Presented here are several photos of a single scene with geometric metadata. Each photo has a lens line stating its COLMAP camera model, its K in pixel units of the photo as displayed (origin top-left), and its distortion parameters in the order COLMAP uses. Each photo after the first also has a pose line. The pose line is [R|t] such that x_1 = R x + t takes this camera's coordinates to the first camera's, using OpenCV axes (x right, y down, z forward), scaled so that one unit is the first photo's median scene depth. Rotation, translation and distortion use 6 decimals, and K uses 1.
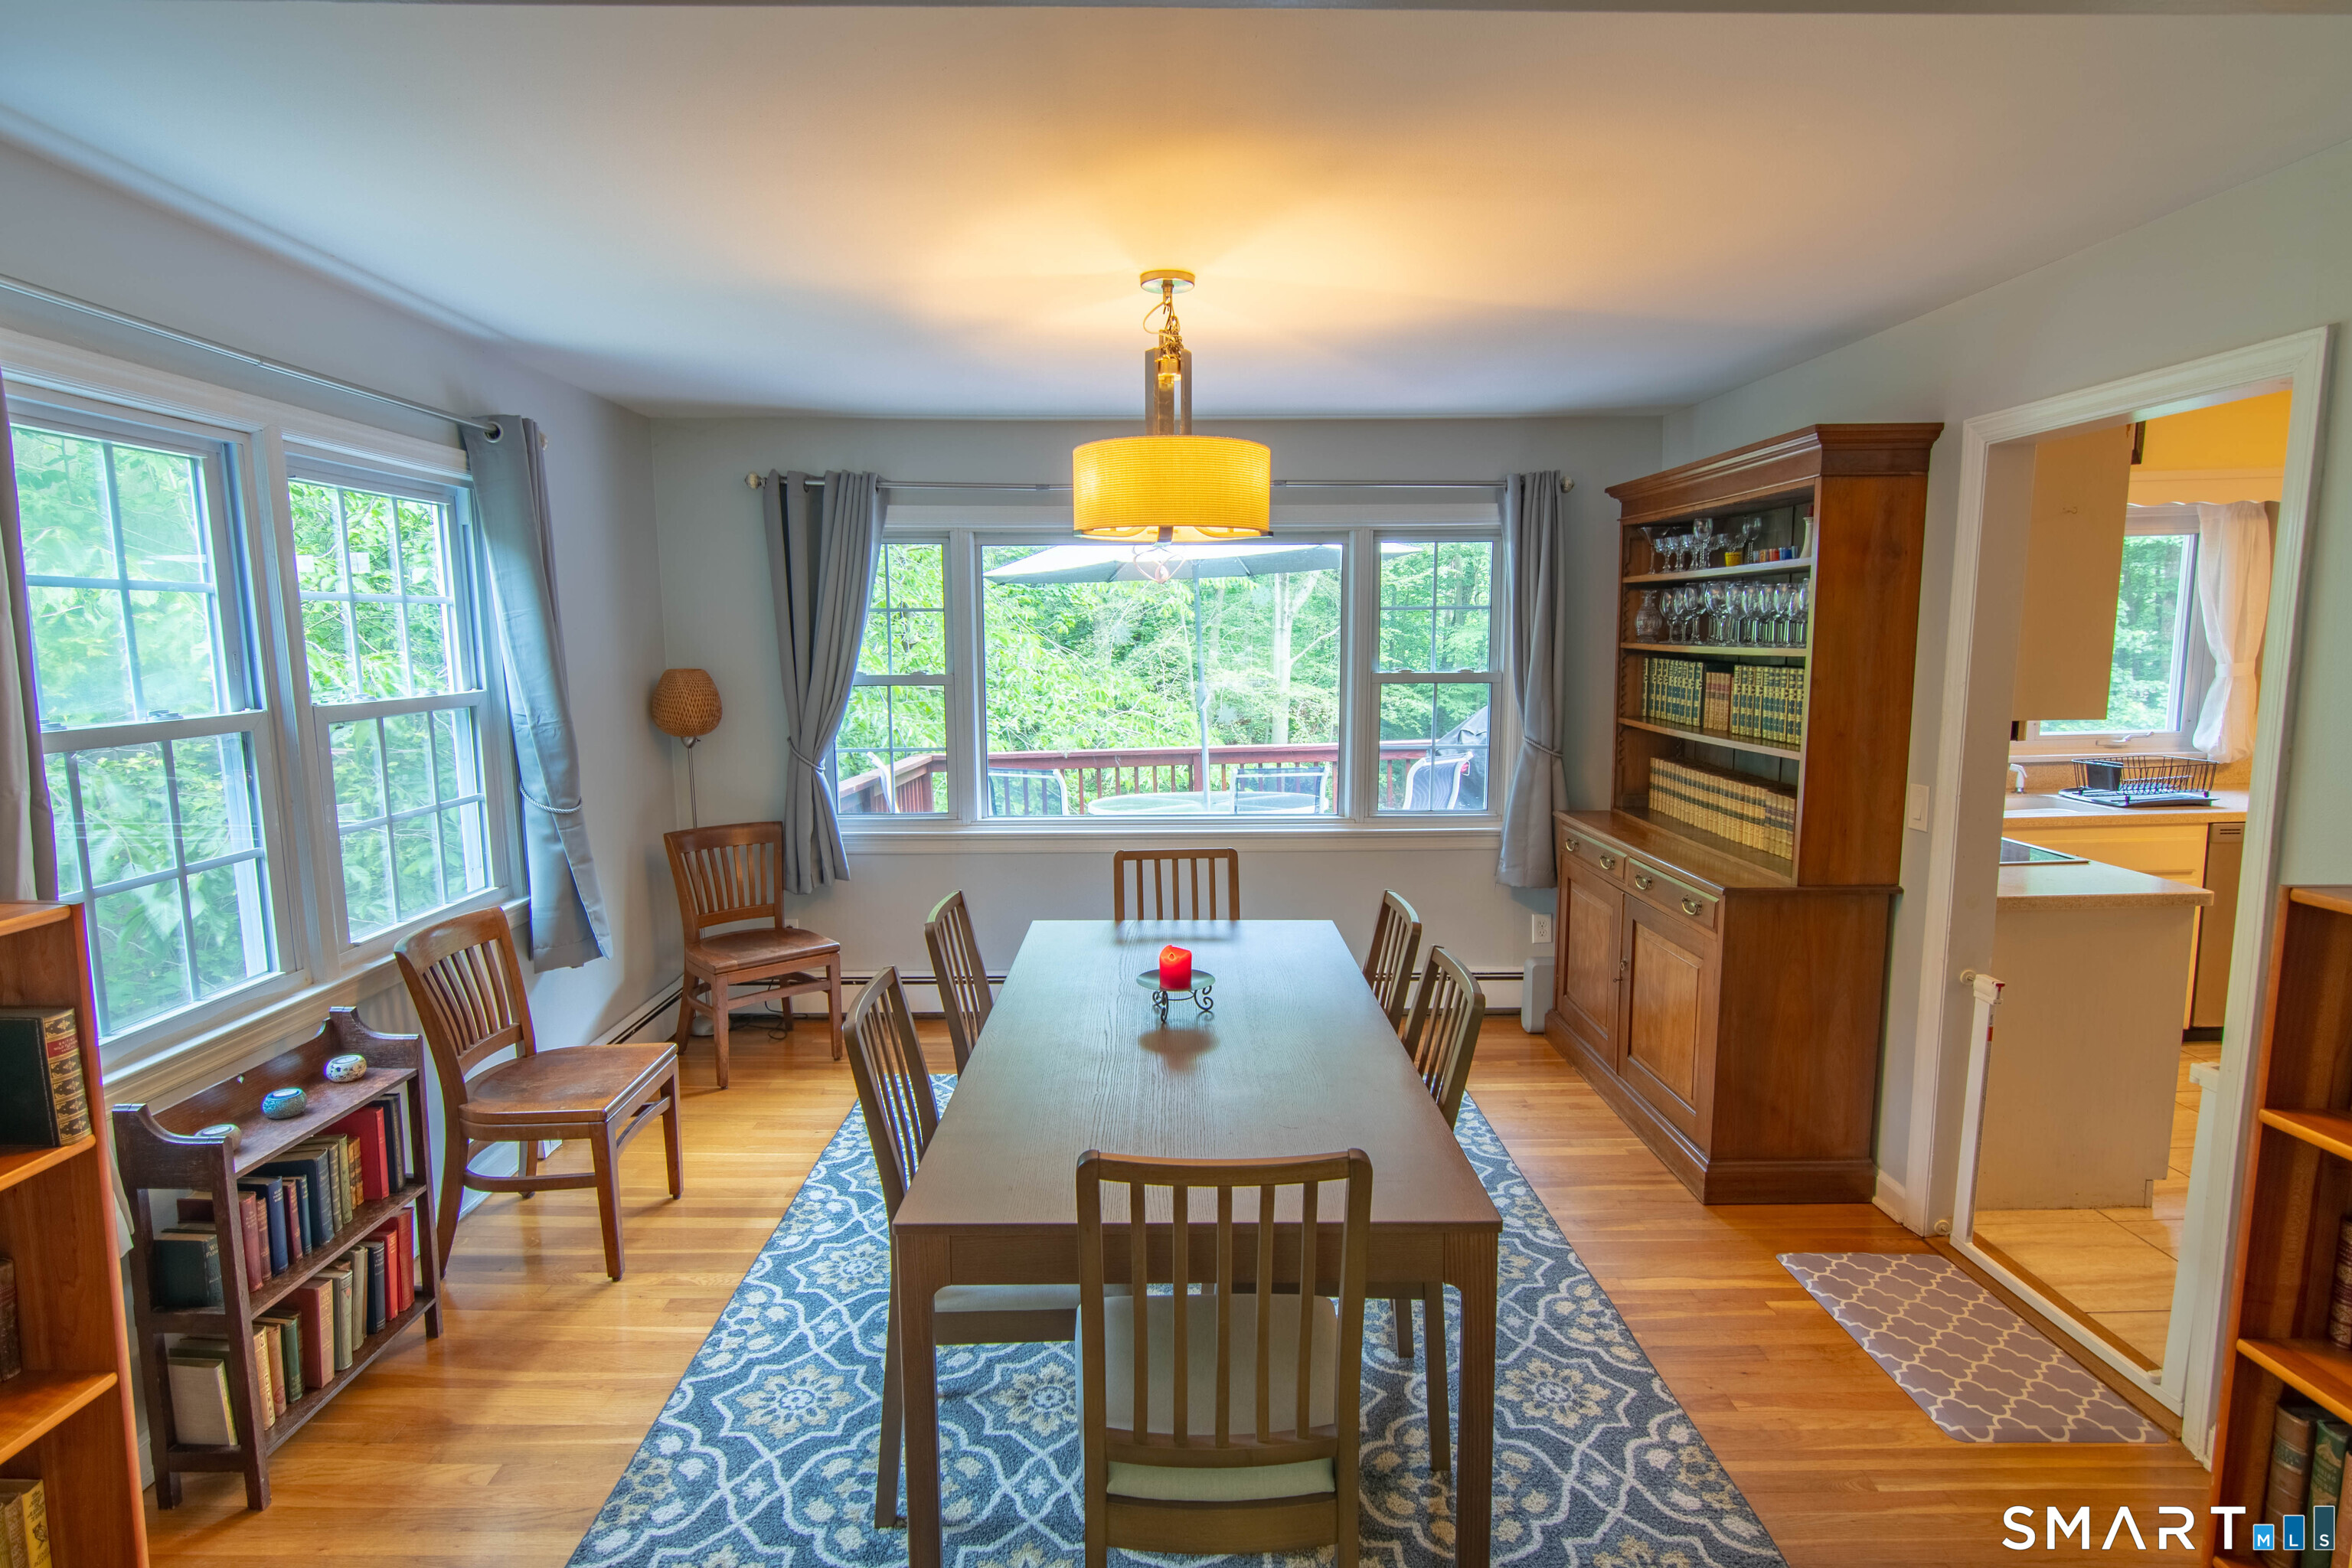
lens RADIAL K [[1142.0, 0, 1176.5], [0, 1142.0, 780.6], [0, 0, 1]] dist [0.002460, -0.000621]
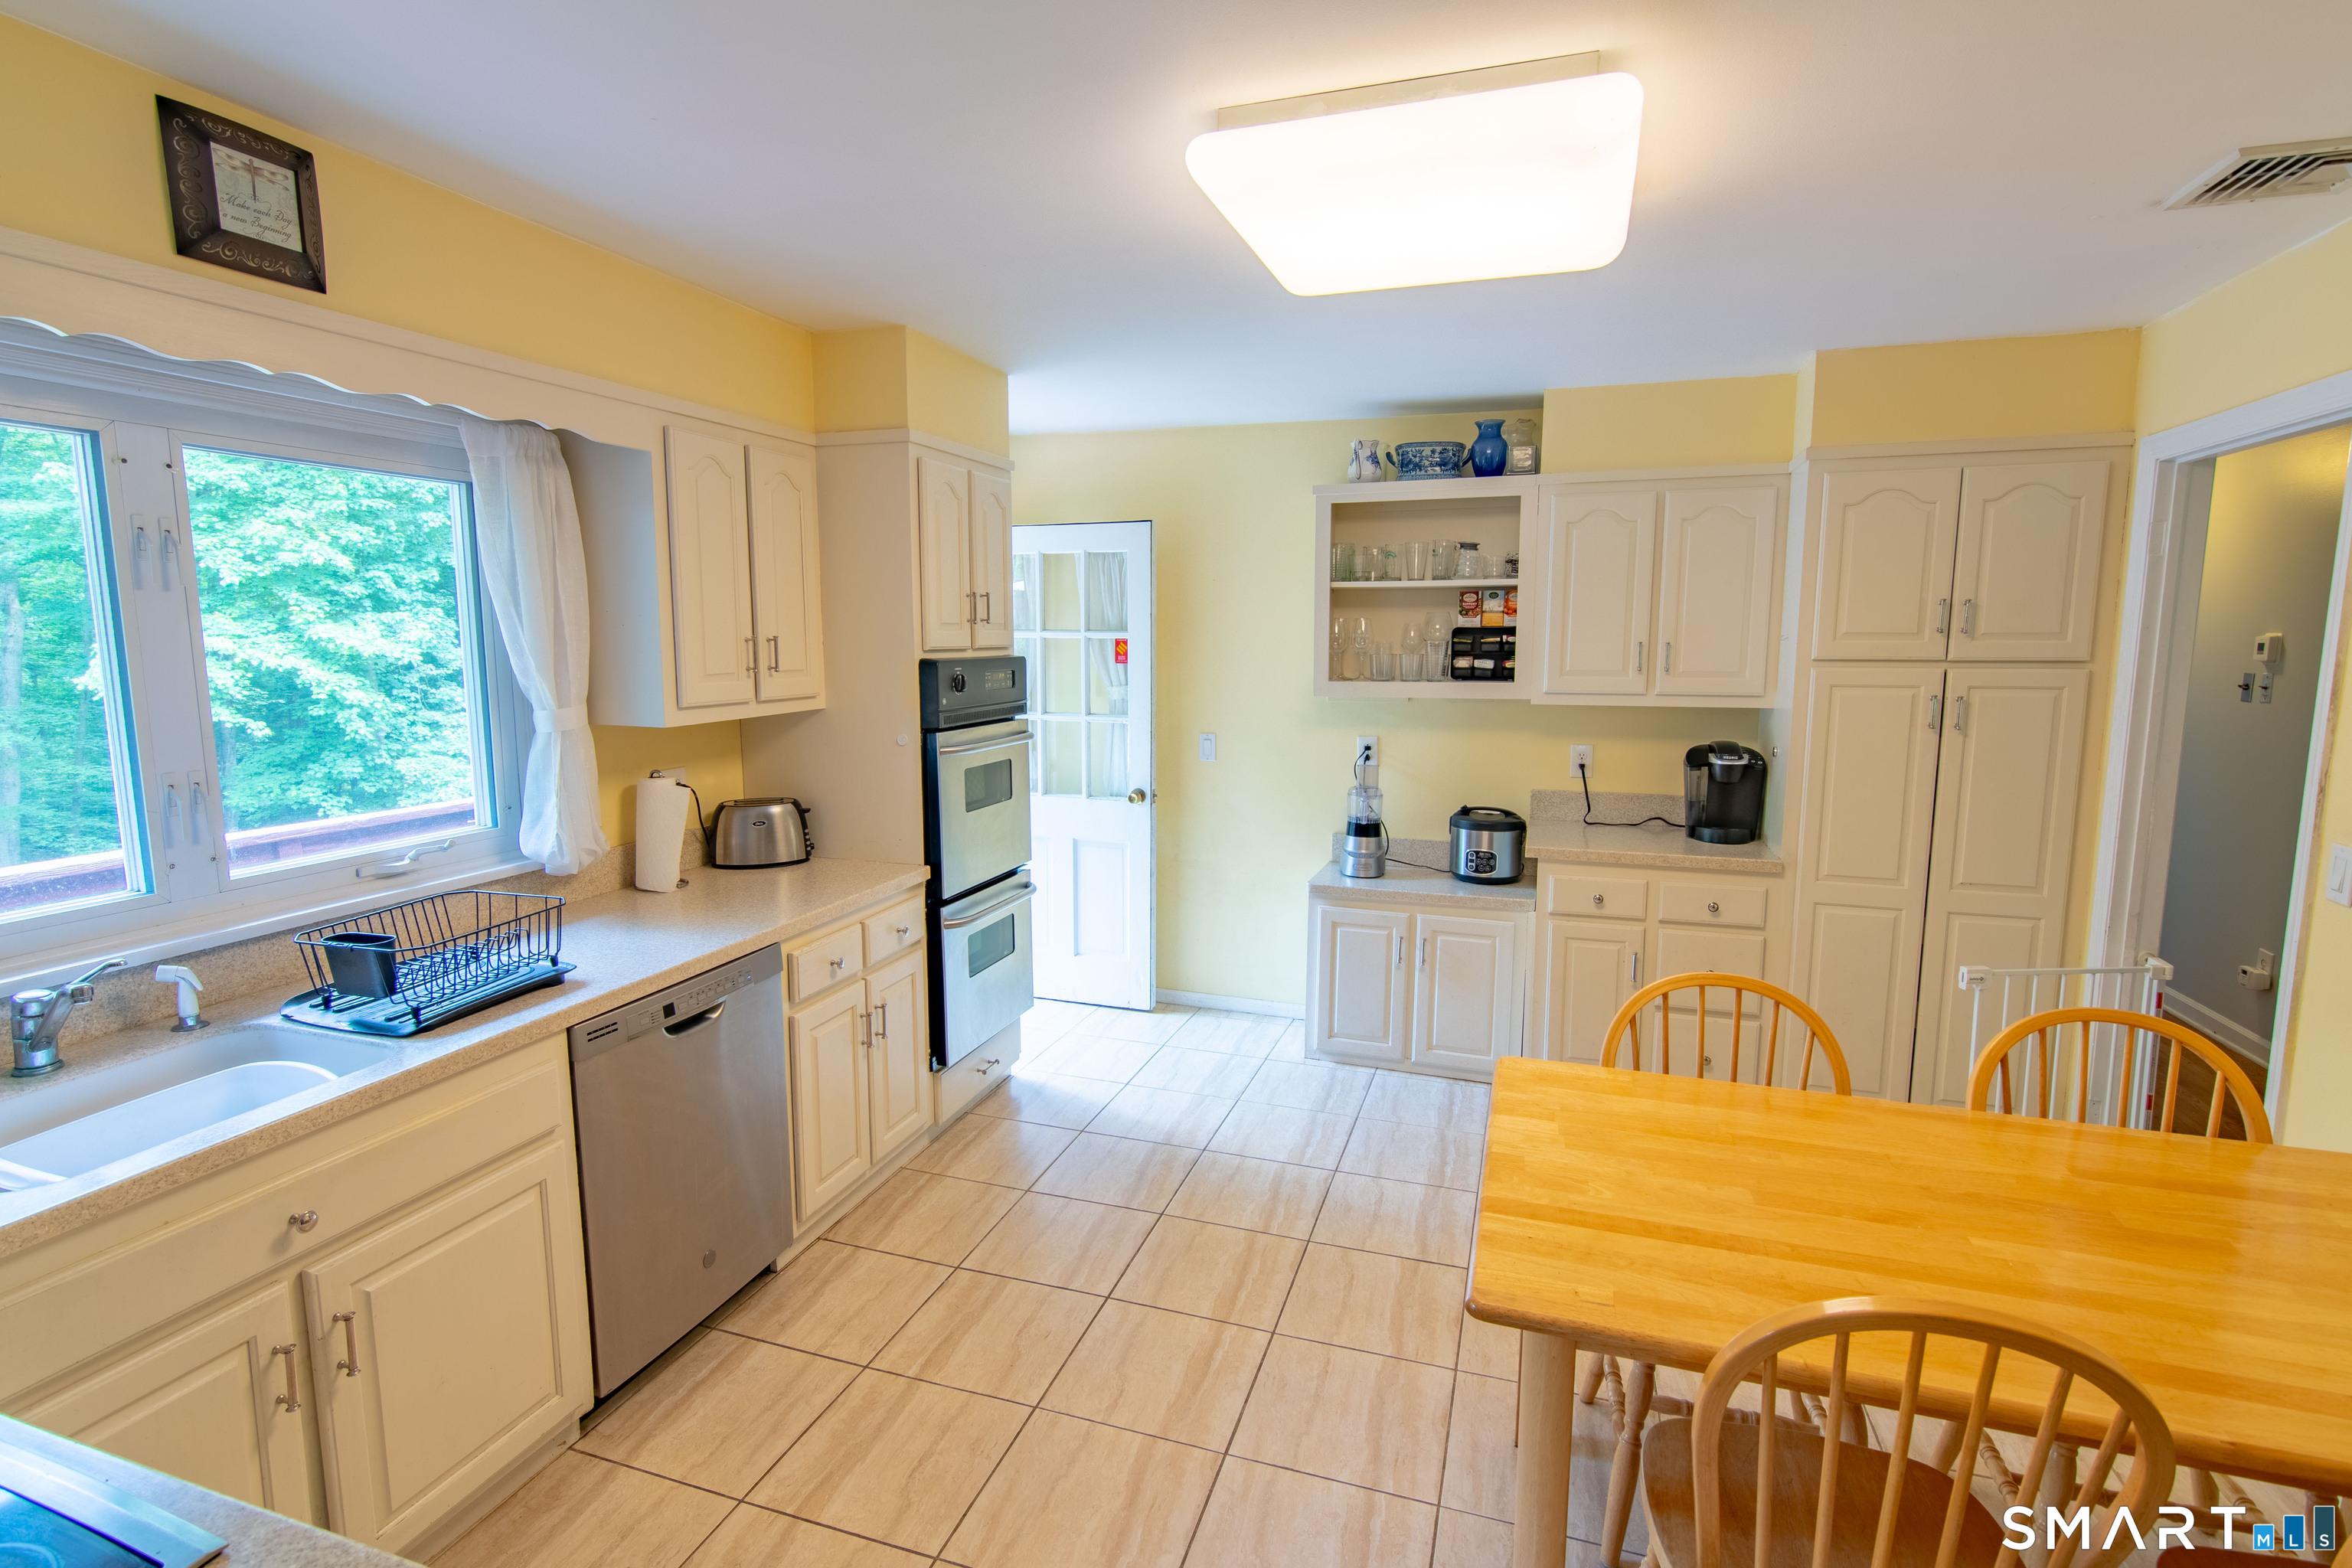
lens RADIAL K [[1142.0, 0, 1163.3], [0, 1142.0, 787.4], [0, 0, 1]] dist [0.002460, -0.000621]
pose [[0.333380, -0.107235, 0.936674, 0.466693], [0.115183, 0.990701, 0.072425, -0.068314], [-0.935730, 0.083744, 0.342632, 0.503630]]
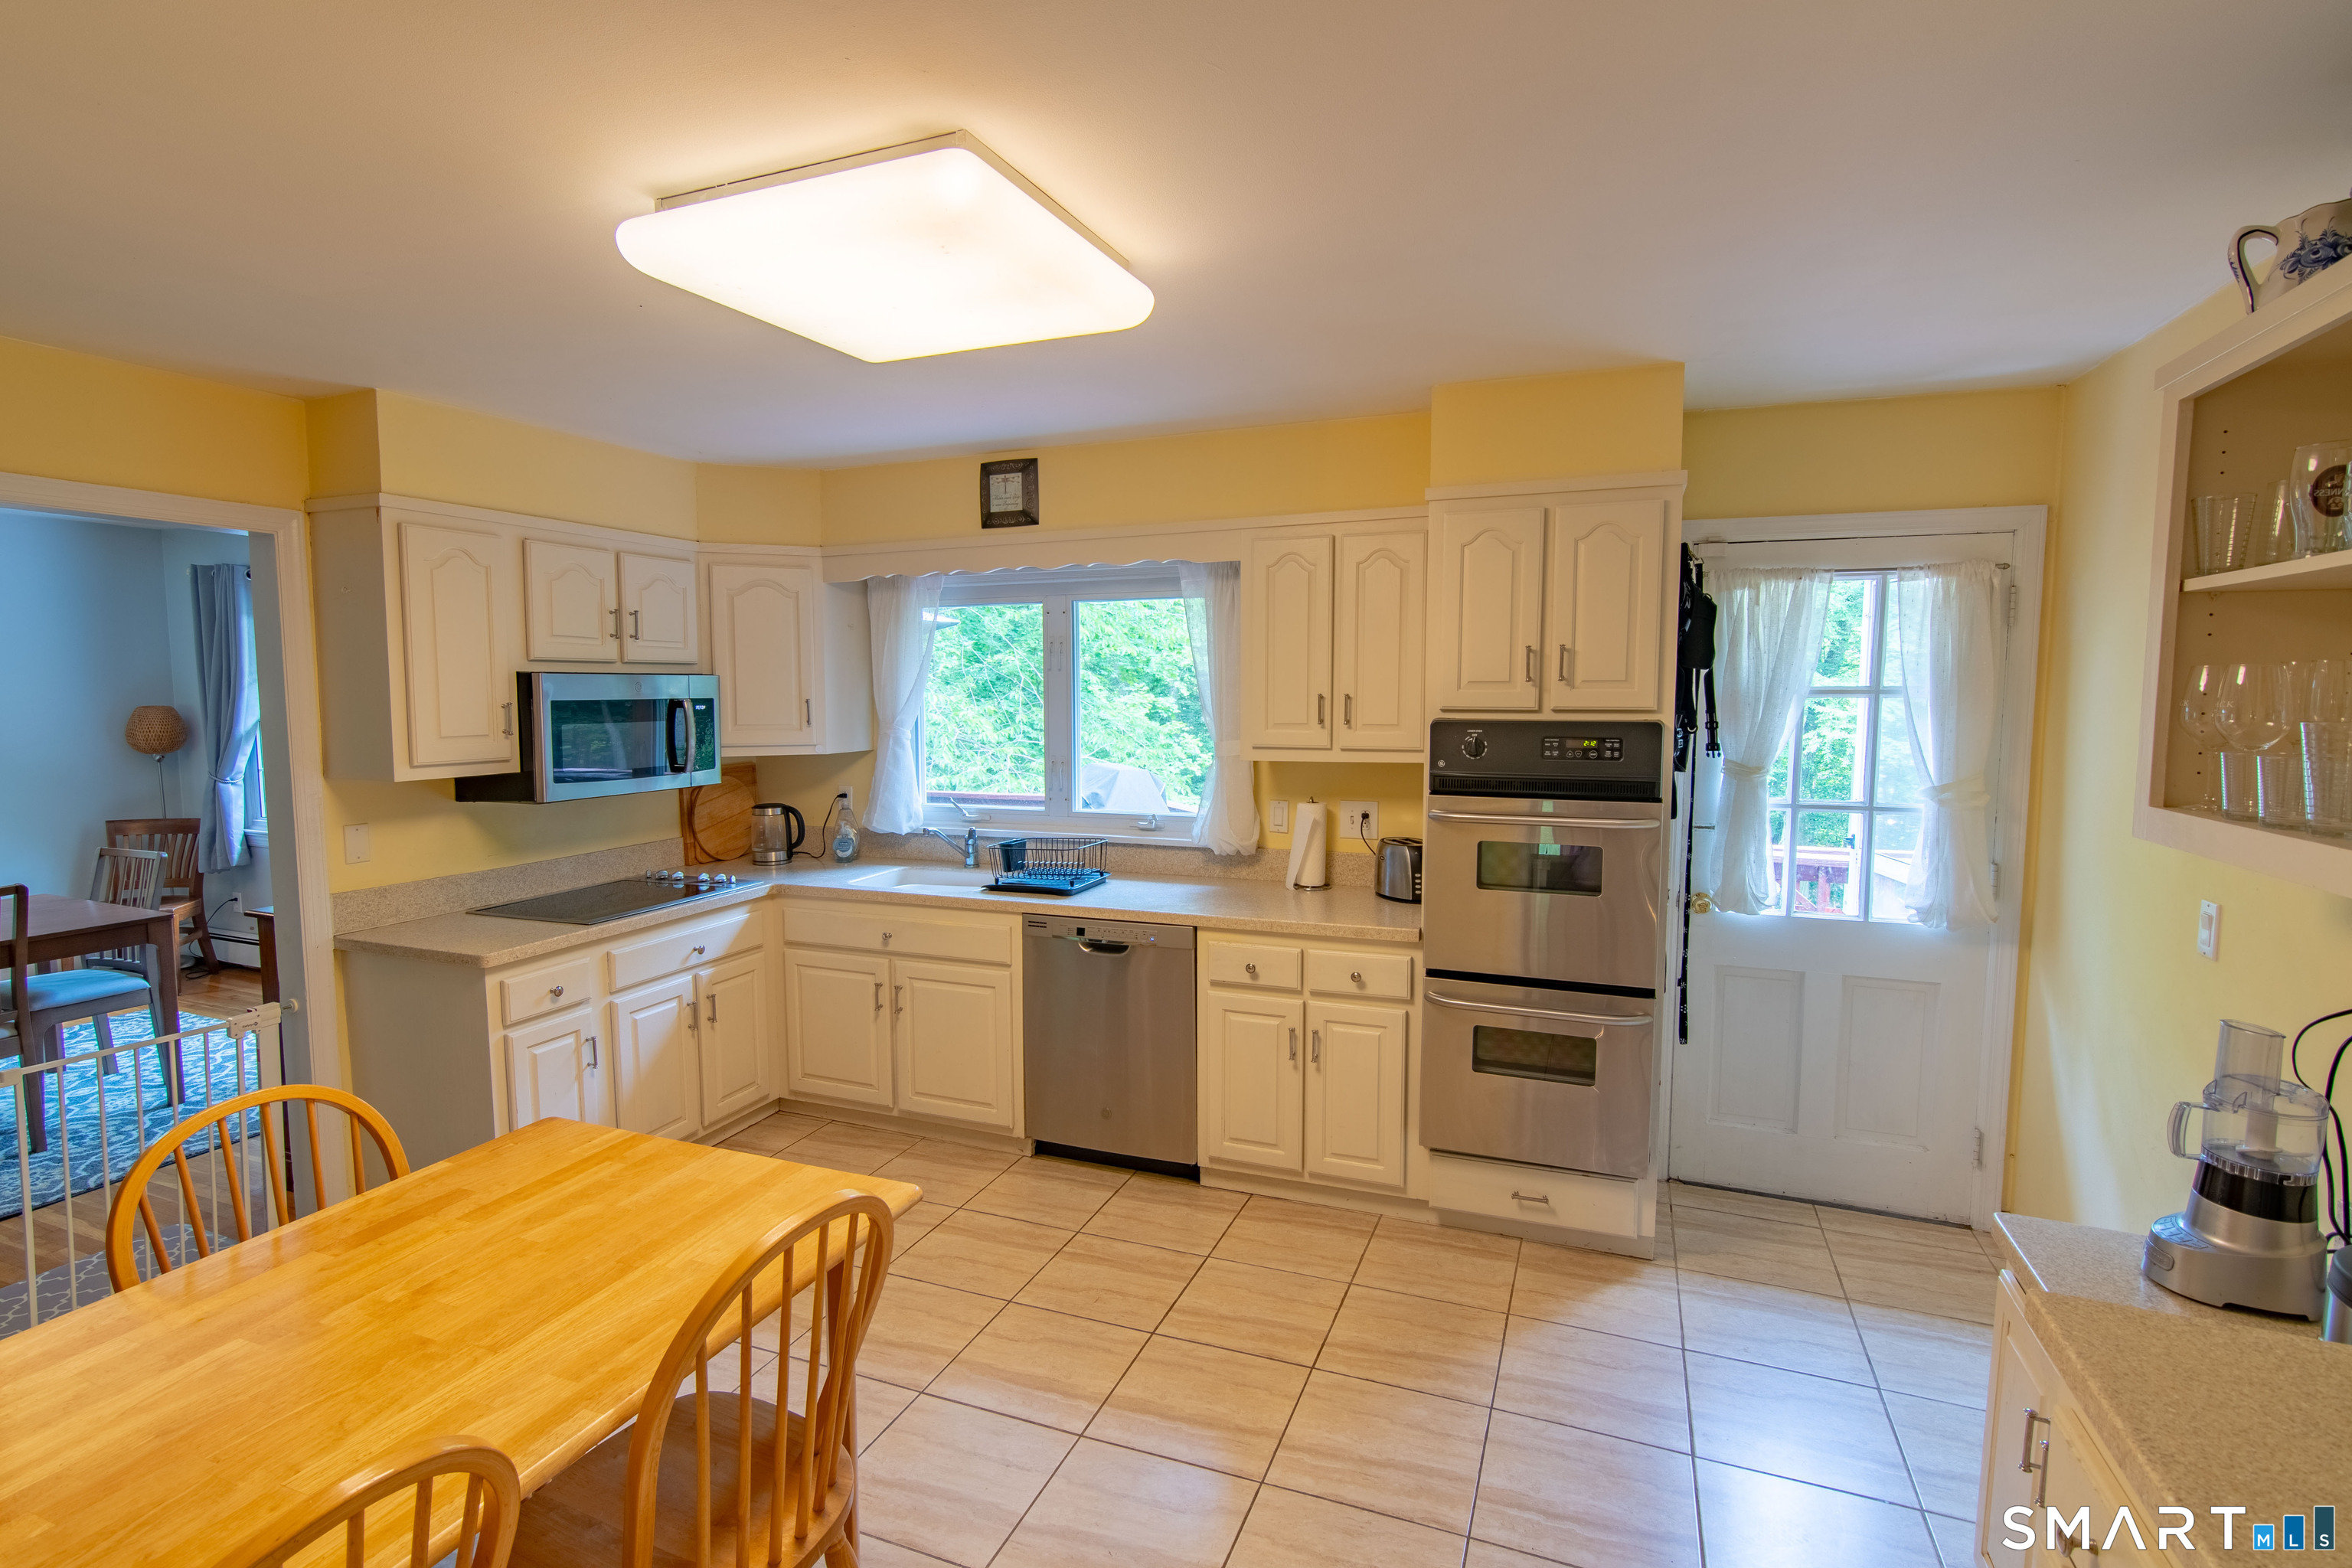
lens RADIAL K [[1142.0, 0, 1158.4], [0, 1142.0, 778.2], [0, 0, 1]] dist [0.002460, -0.000621]
pose [[0.919336, 0.052051, -0.390014, 1.211025], [-0.068509, 0.997246, -0.028396, -0.045983], [0.387462, 0.052825, 0.920371, 0.177050]]
